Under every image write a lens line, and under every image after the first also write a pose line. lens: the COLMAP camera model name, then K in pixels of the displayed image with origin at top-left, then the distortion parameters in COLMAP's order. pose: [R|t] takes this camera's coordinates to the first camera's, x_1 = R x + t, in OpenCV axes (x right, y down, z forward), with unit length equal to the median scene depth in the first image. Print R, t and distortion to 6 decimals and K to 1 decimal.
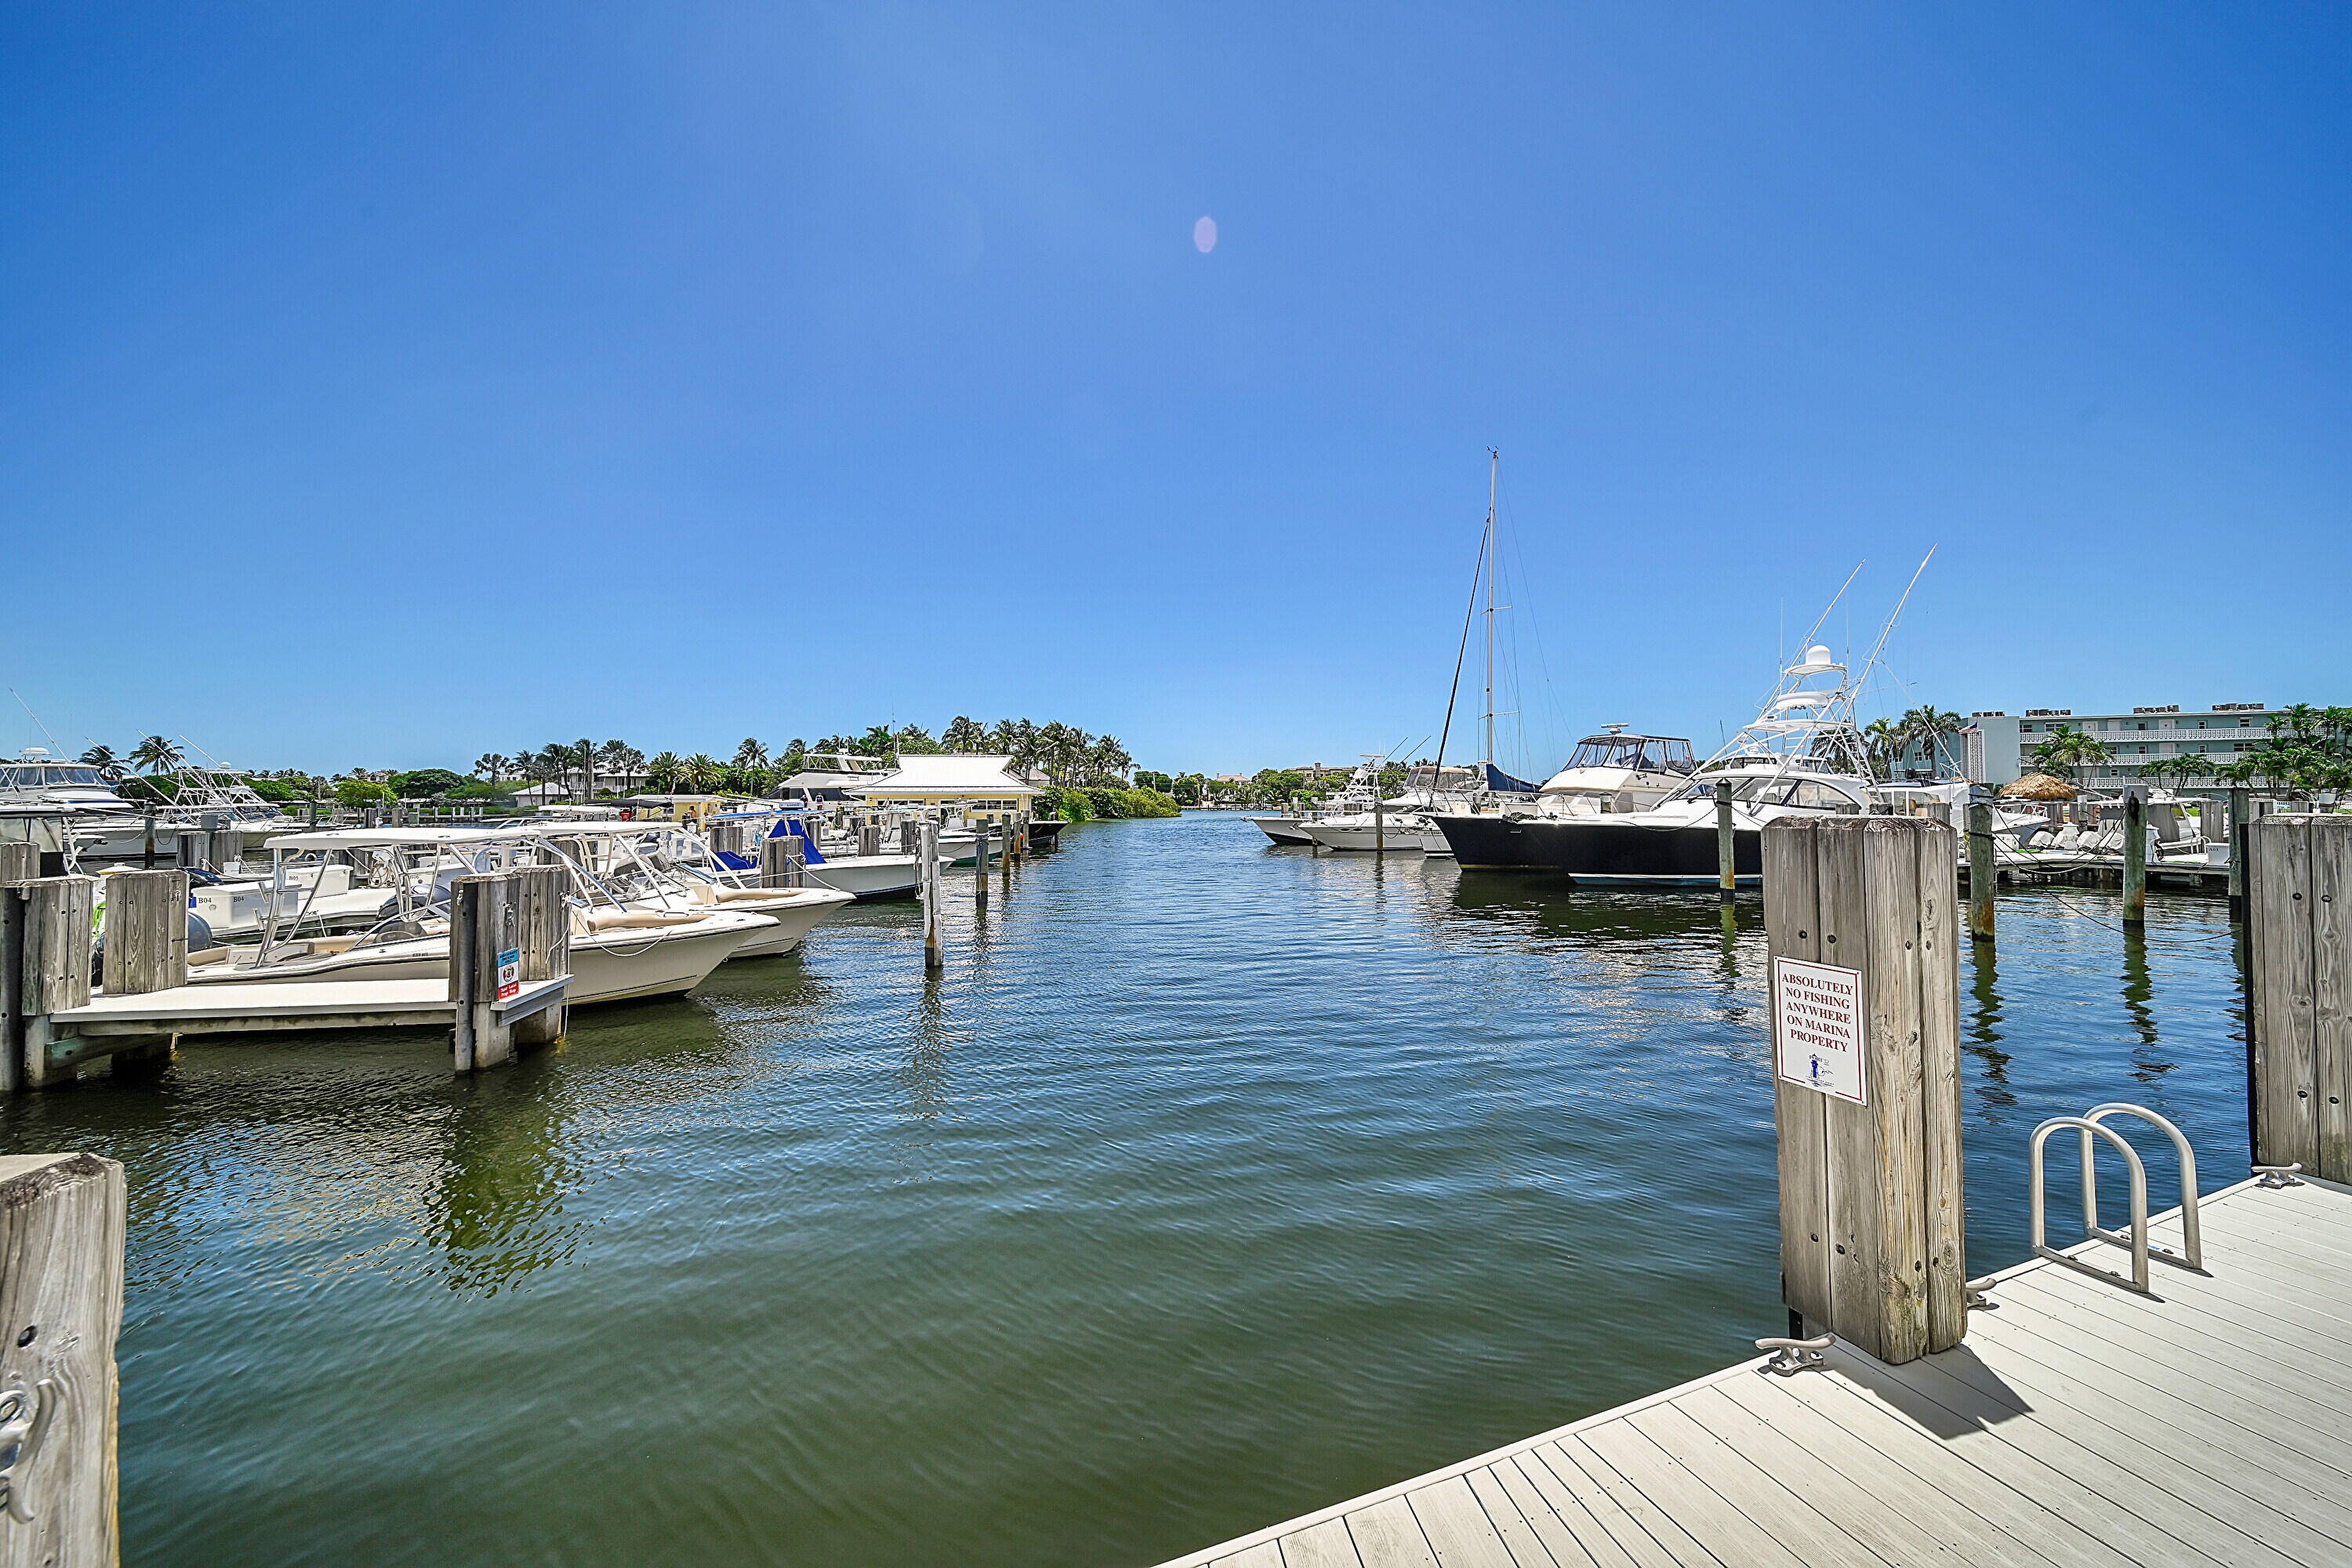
lens RADIAL K [[827.2, 0, 1176.0], [0, 827.2, 784.0], [0, 0, 1]] dist [-0.023877, -0.000005]
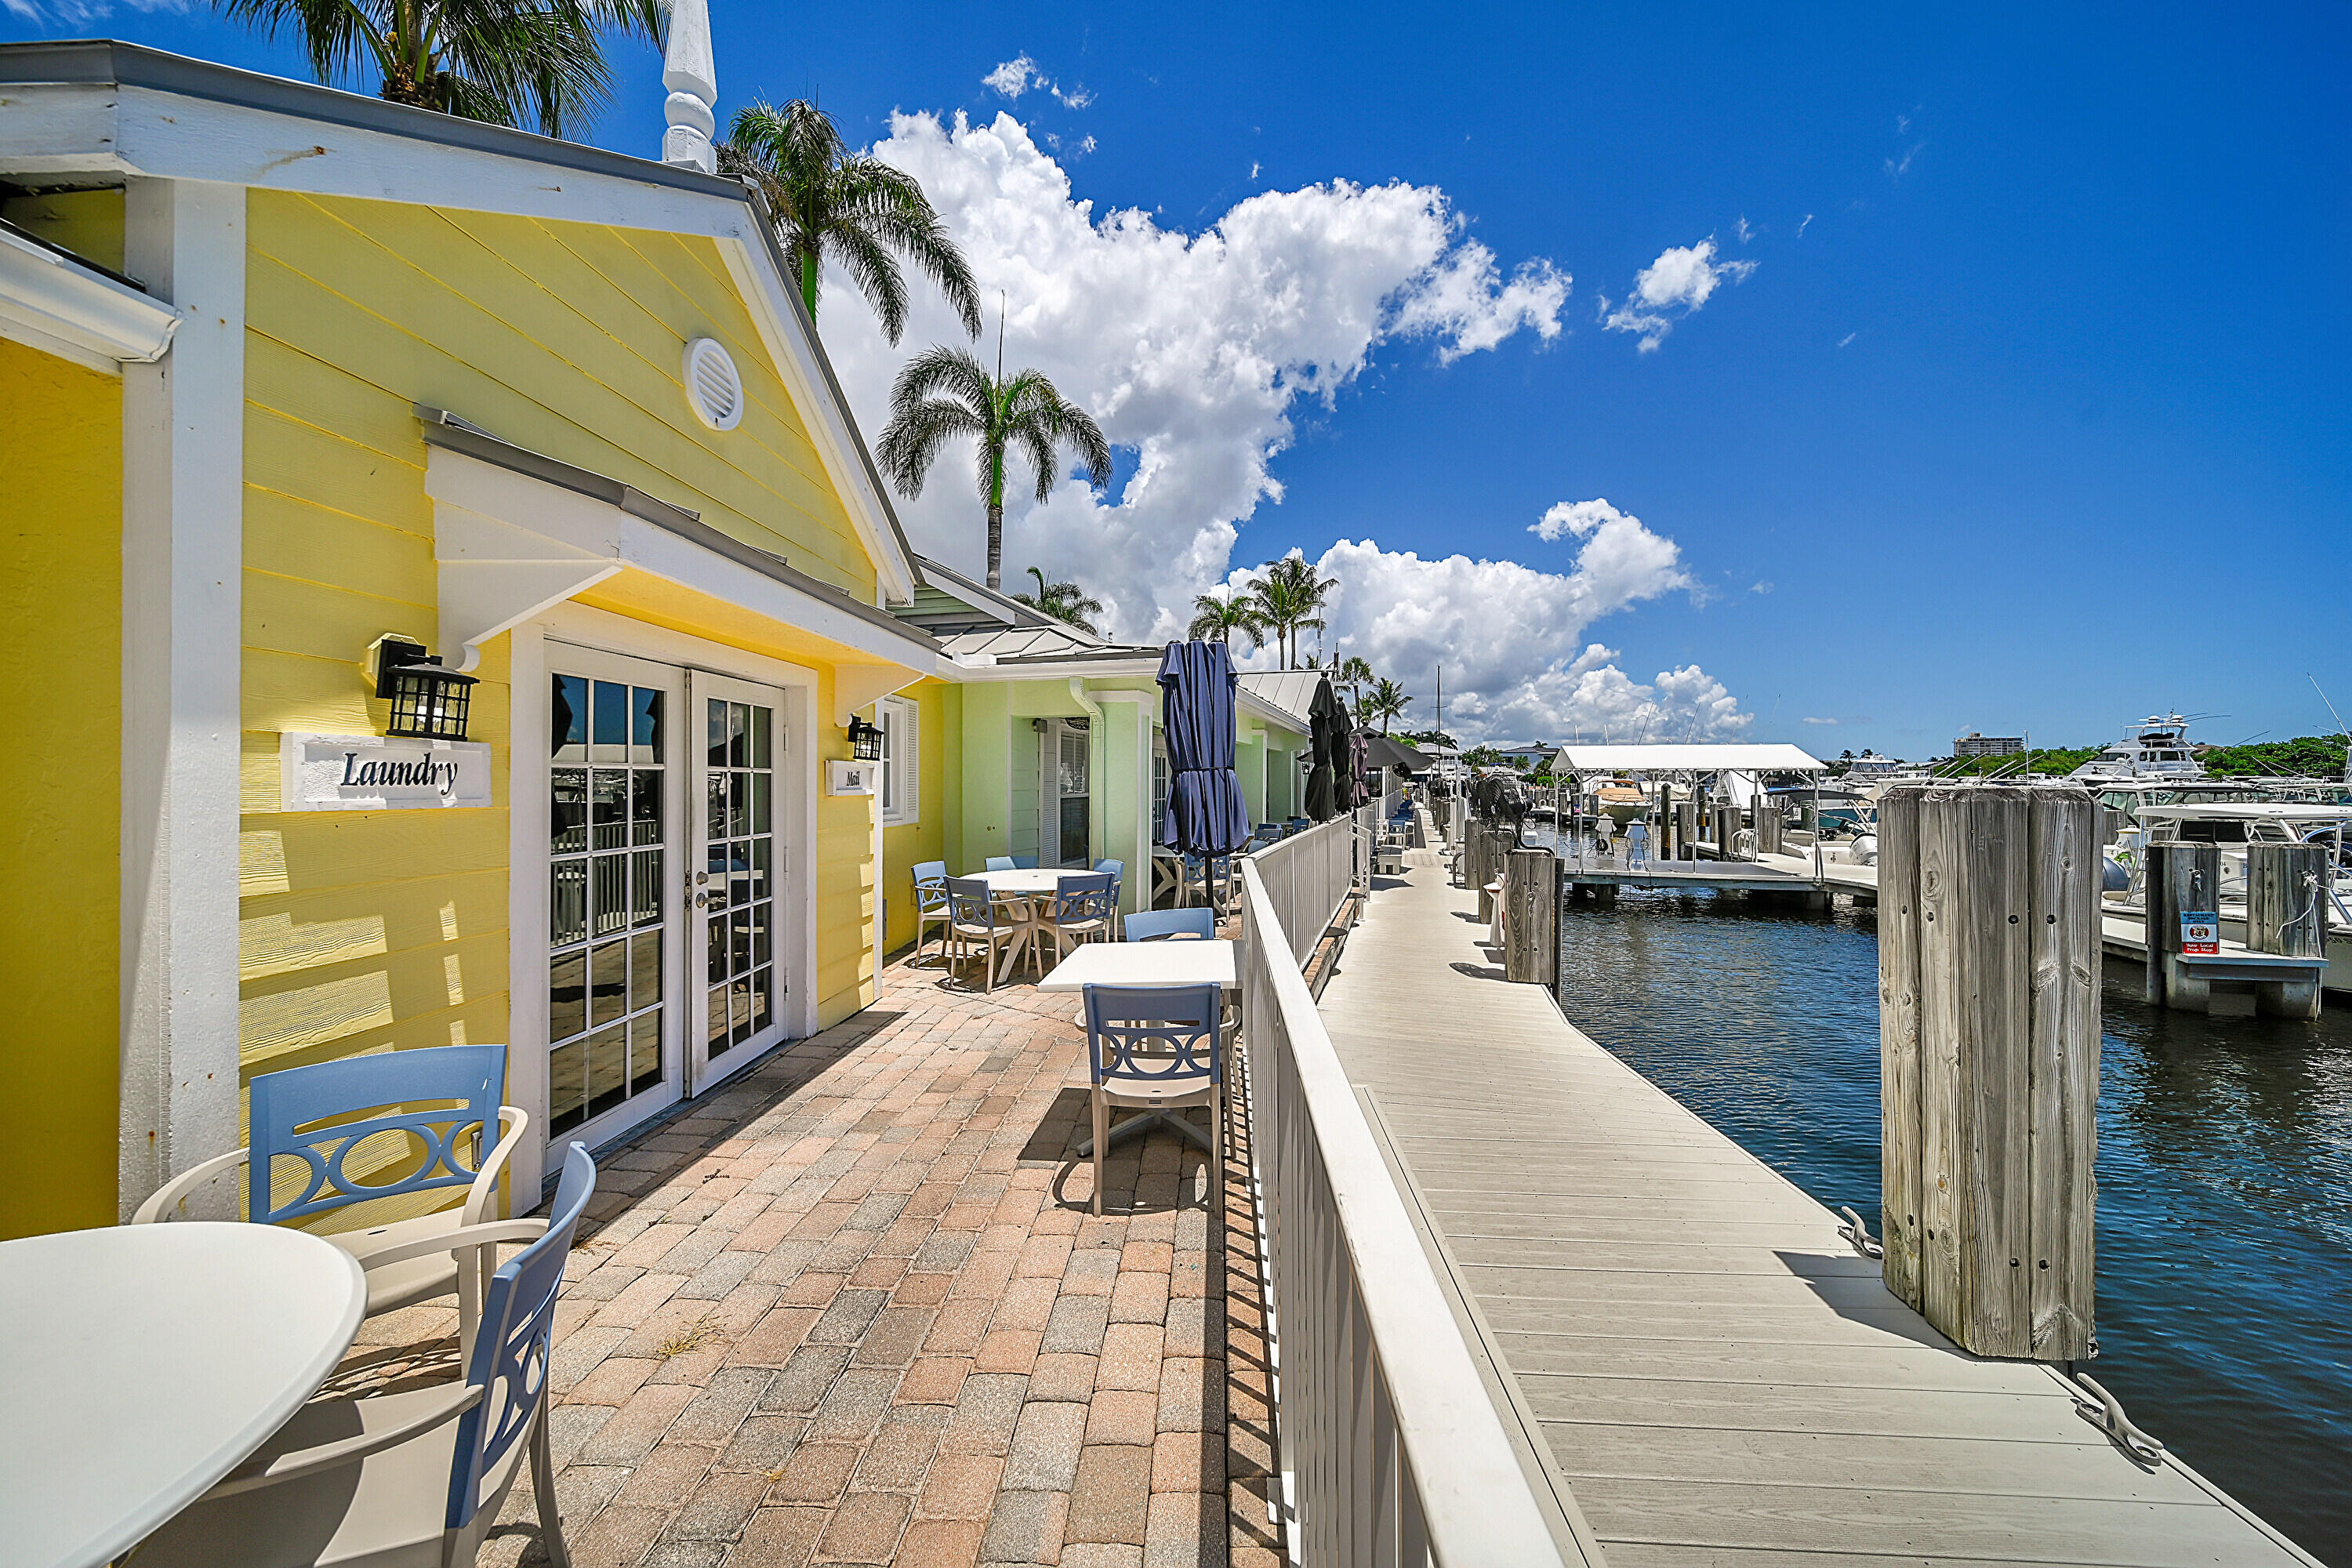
lens RADIAL K [[827.2, 0, 1176.0], [0, 827.2, 784.0], [0, 0, 1]] dist [-0.023877, -0.000005]
pose [[-0.401224, 0.001723, -0.915978, 0.721861], [0.028491, 0.999538, -0.010600, 0.006374], [0.915537, -0.030350, -0.401087, 0.180317]]
